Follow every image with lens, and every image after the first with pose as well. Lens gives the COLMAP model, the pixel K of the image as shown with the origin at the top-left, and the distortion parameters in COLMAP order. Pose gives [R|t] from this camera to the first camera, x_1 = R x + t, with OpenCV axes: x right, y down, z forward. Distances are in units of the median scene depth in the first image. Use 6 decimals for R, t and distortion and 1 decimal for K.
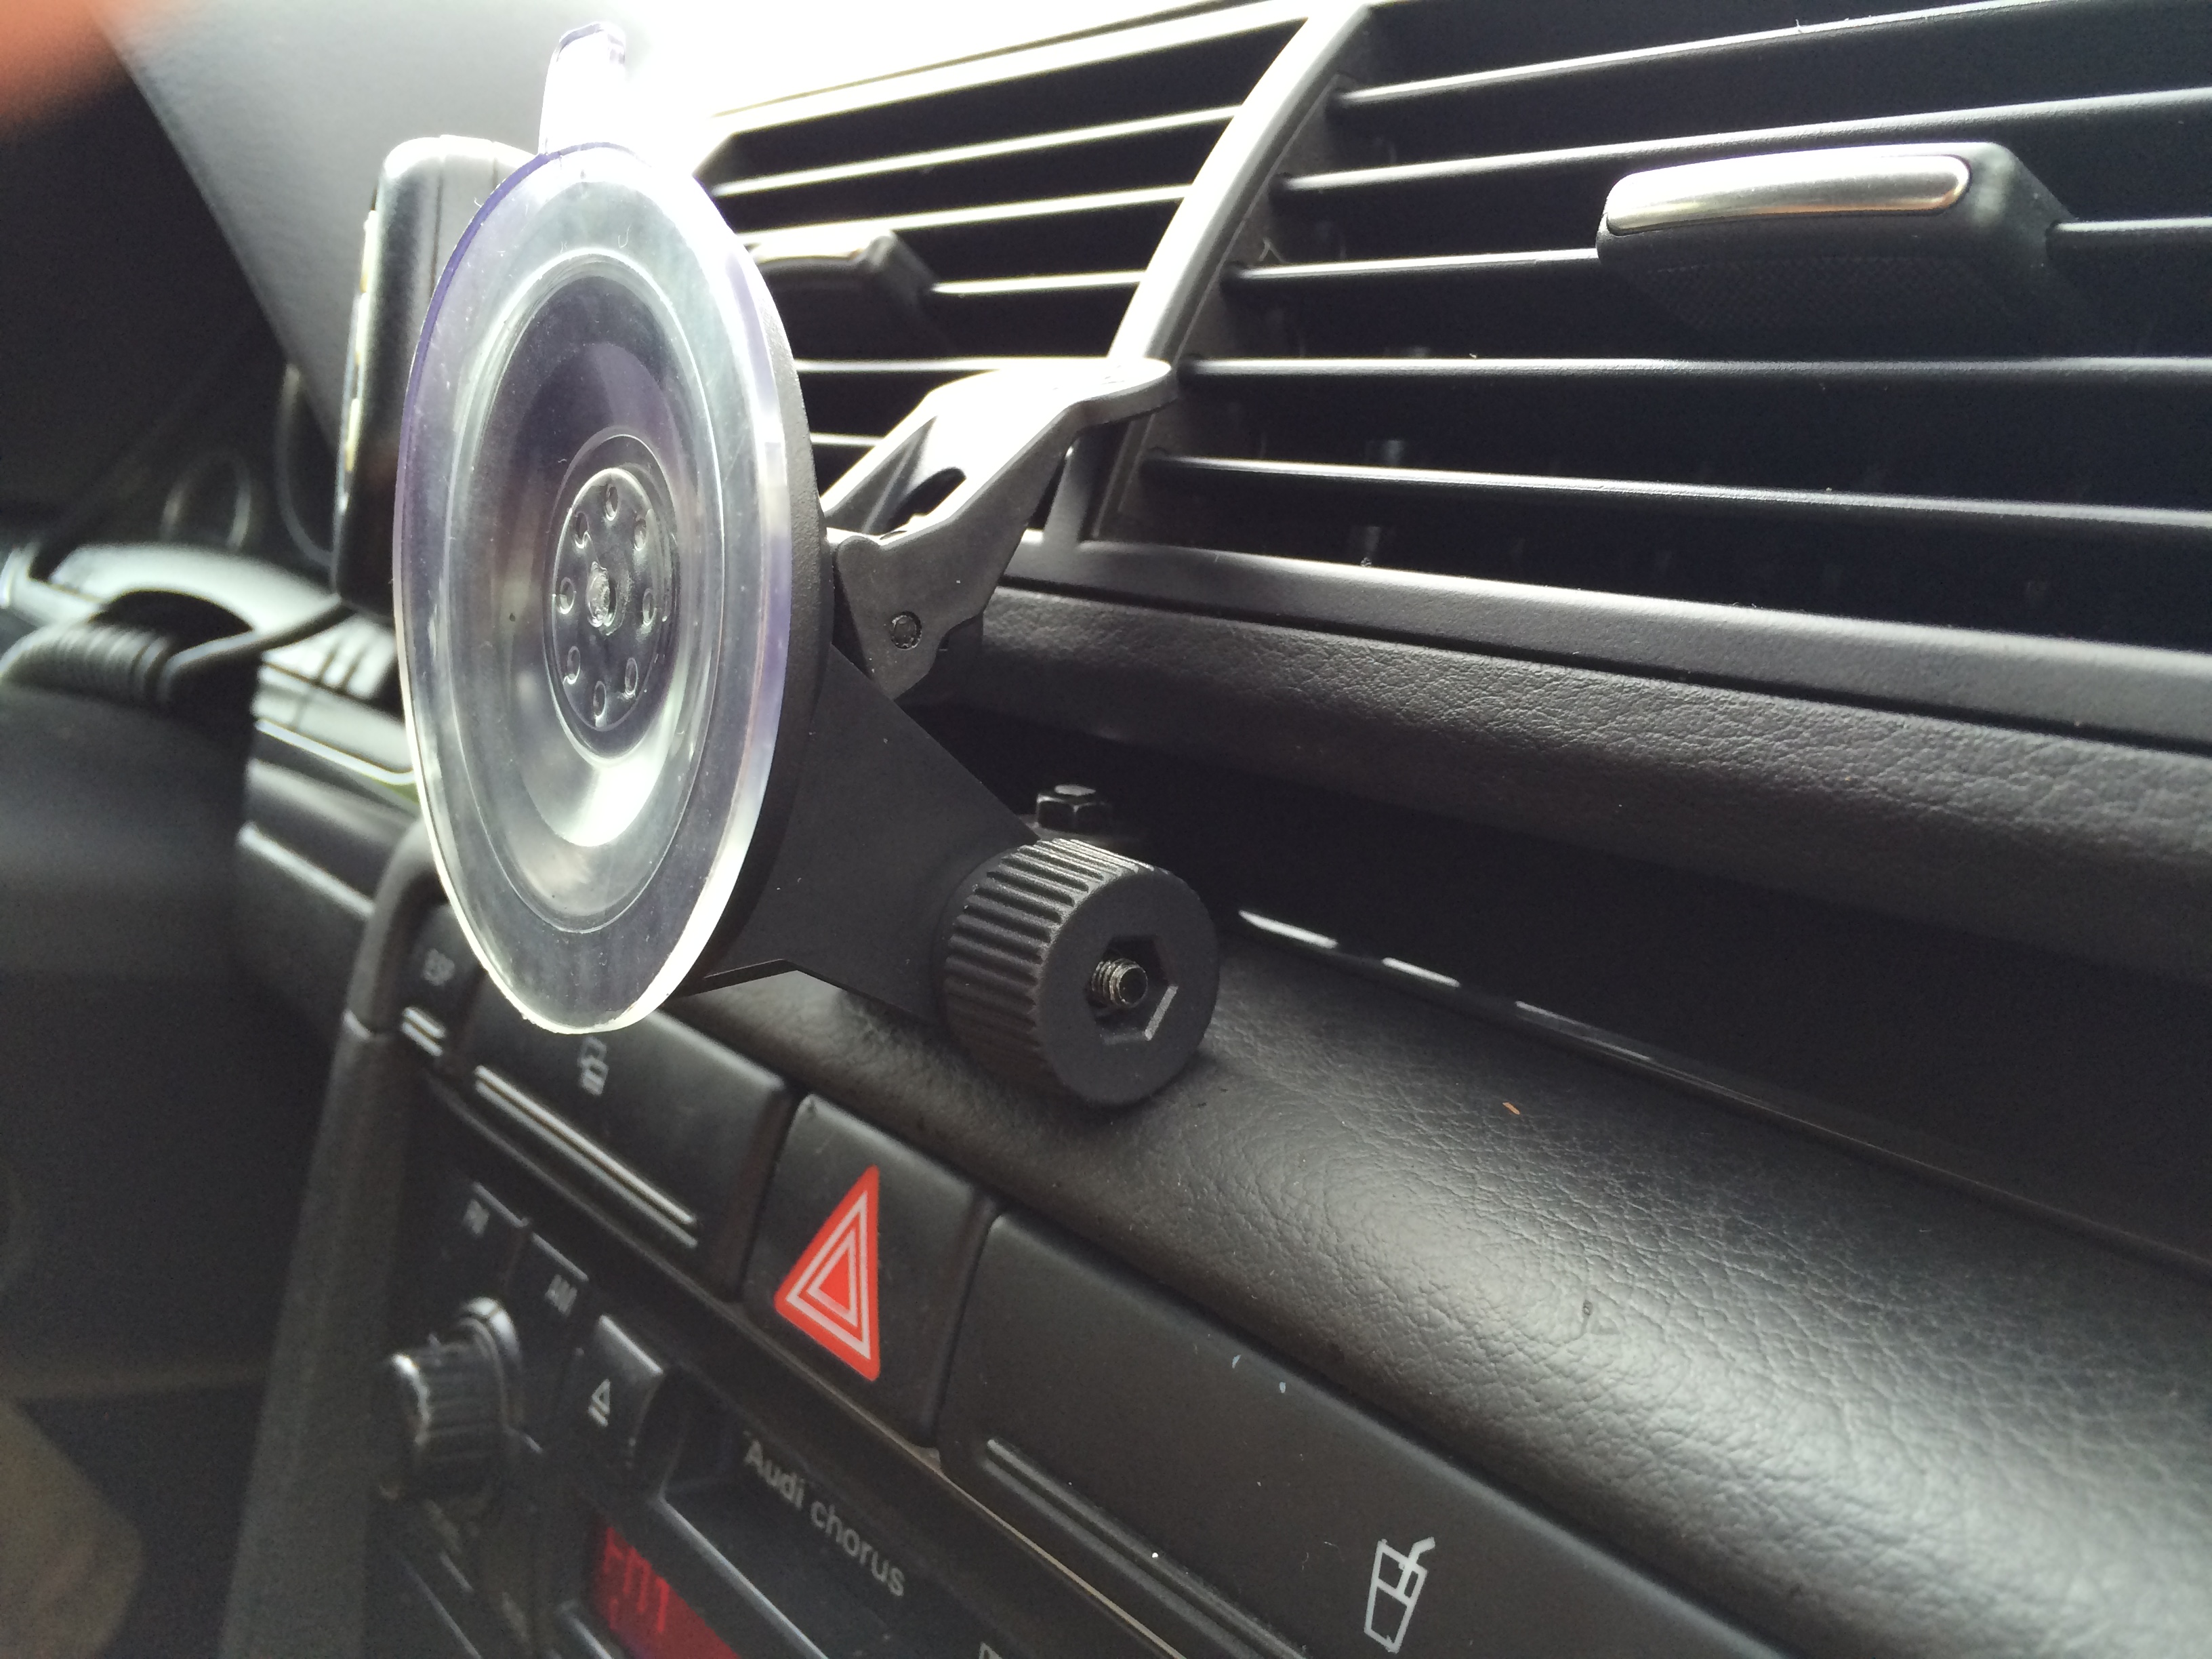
lens RADIAL K [[1915.2, 0, 1115.3], [0, 1915.2, 878.1], [0, 0, 1]] dist [0.091725, -0.126587]
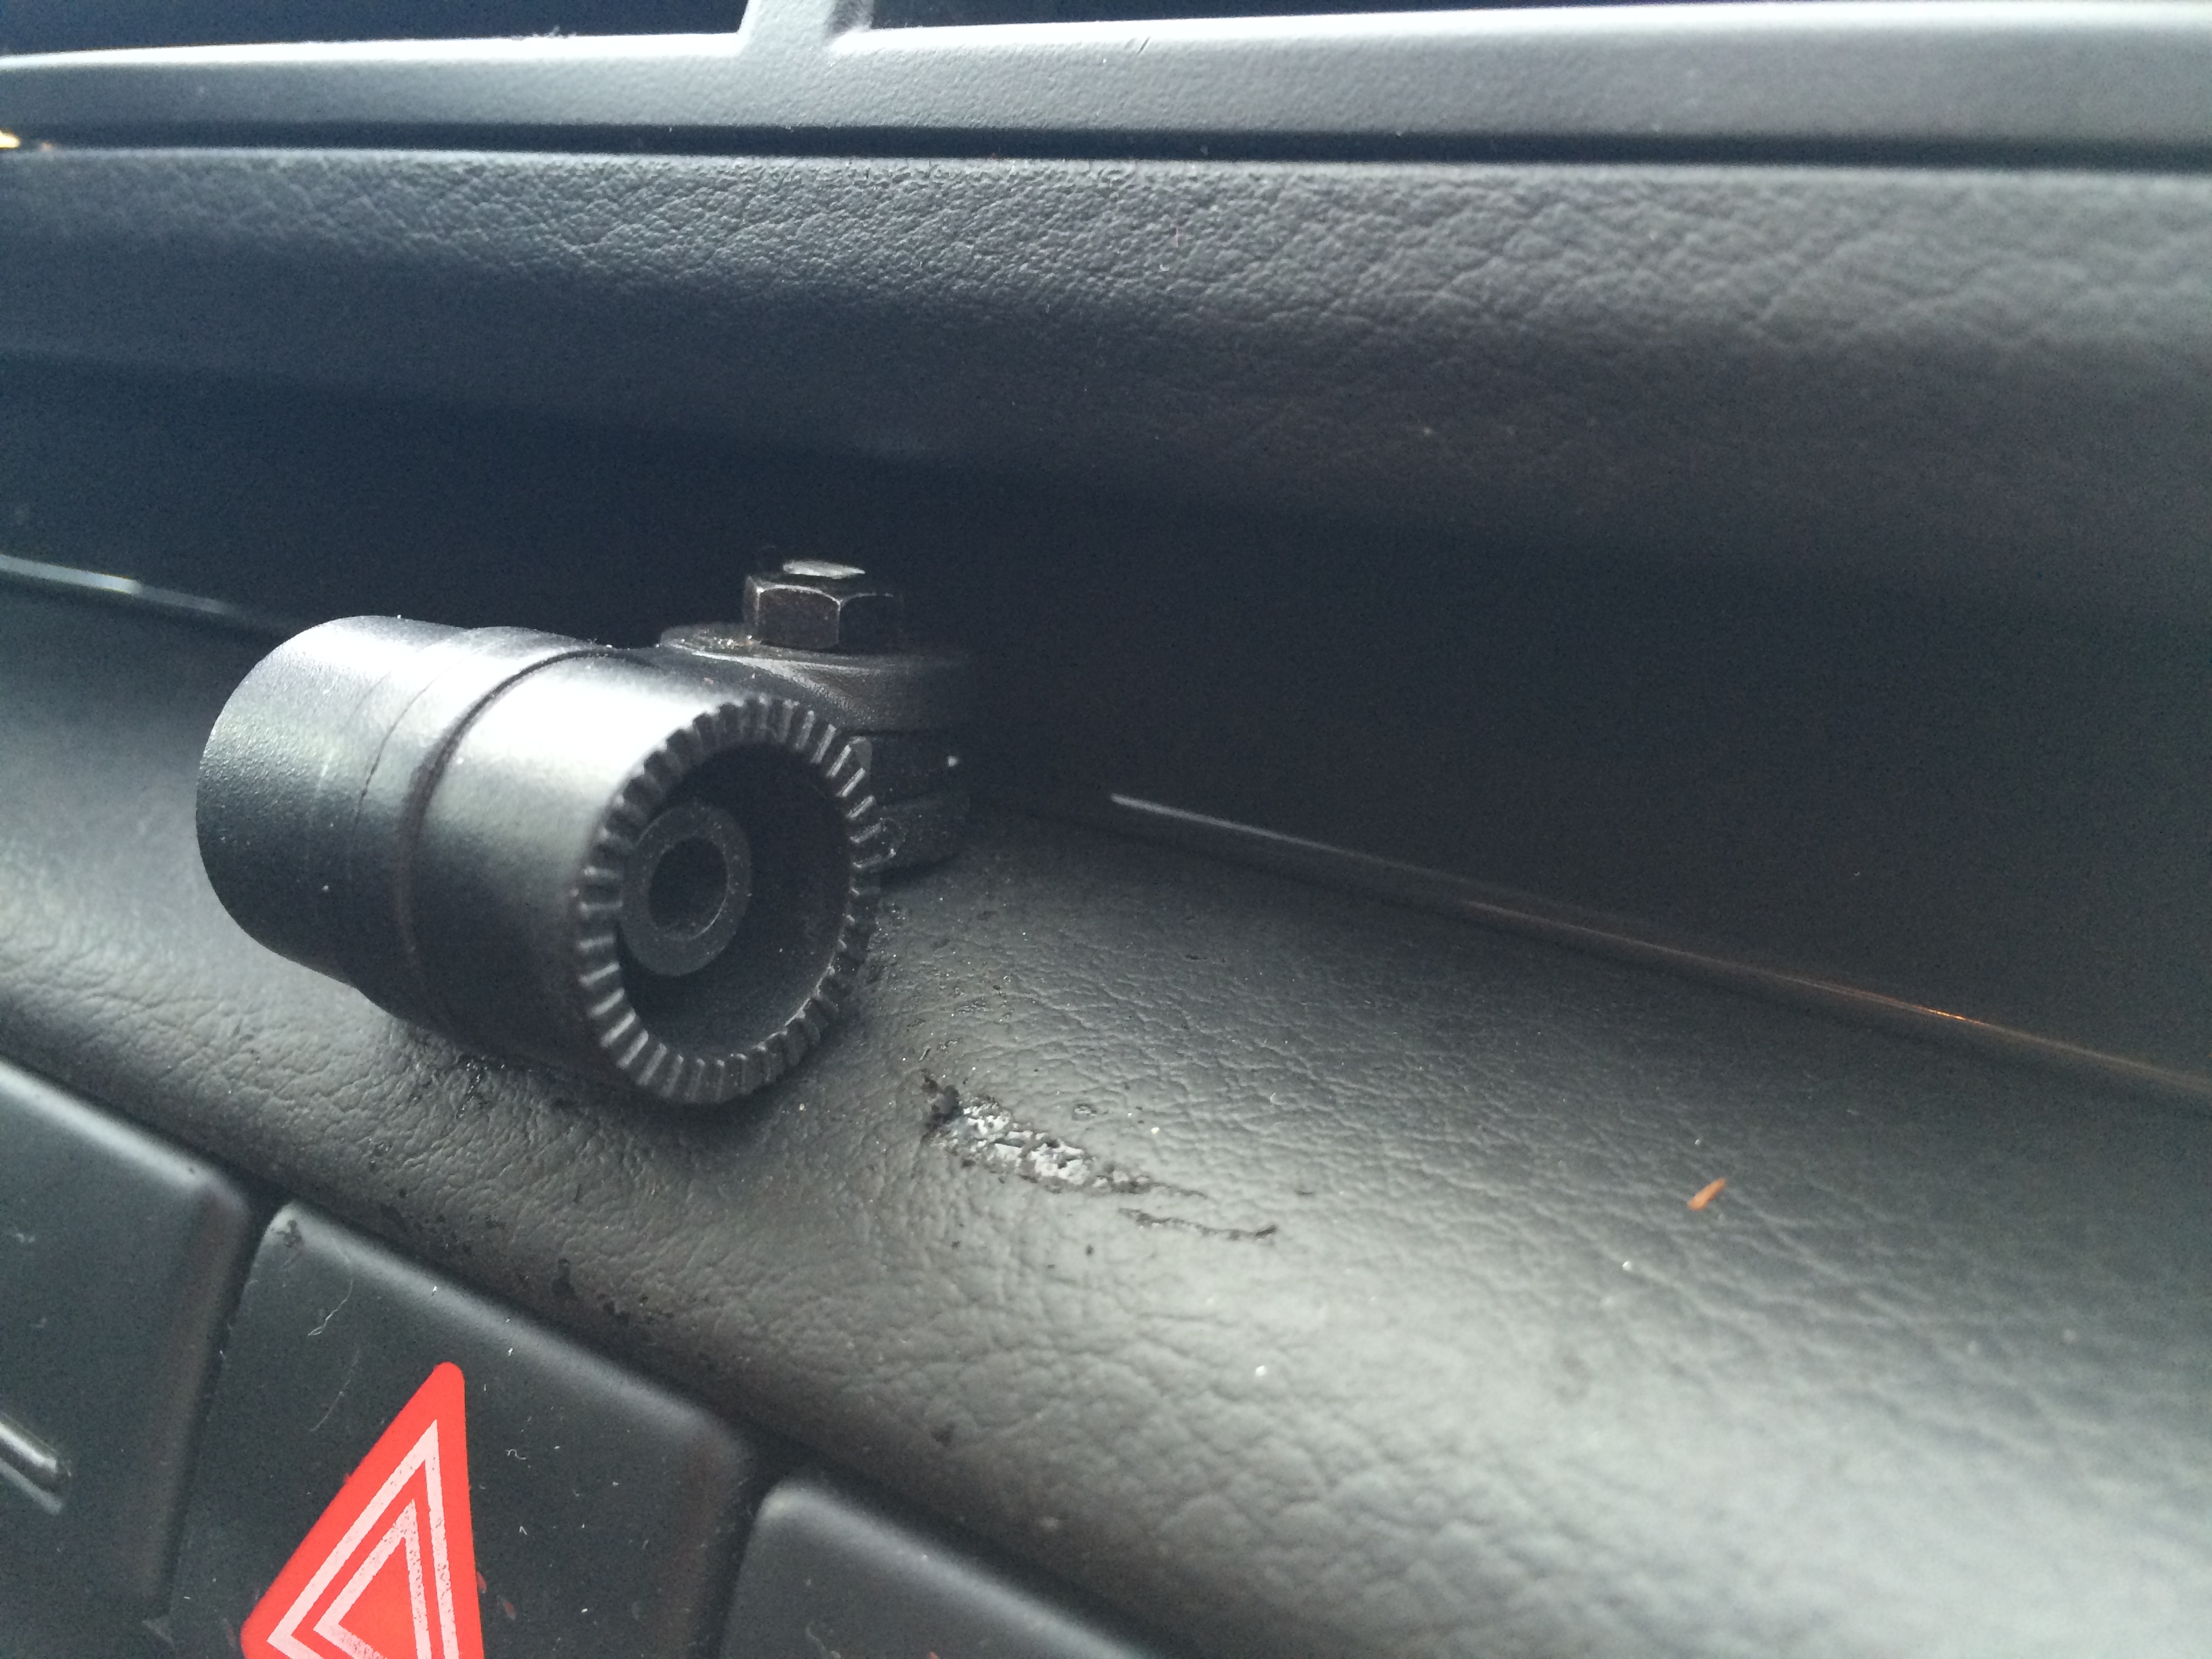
lens RADIAL K [[1915.2, 0, 1098.5], [0, 1915.2, 853.0], [0, 0, 1]] dist [0.091725, -0.126587]
pose [[0.960767, -0.055732, 0.271699, -0.094901], [0.039643, 0.997139, 0.064353, -0.001483], [-0.274508, -0.051057, 0.960228, 0.499761]]
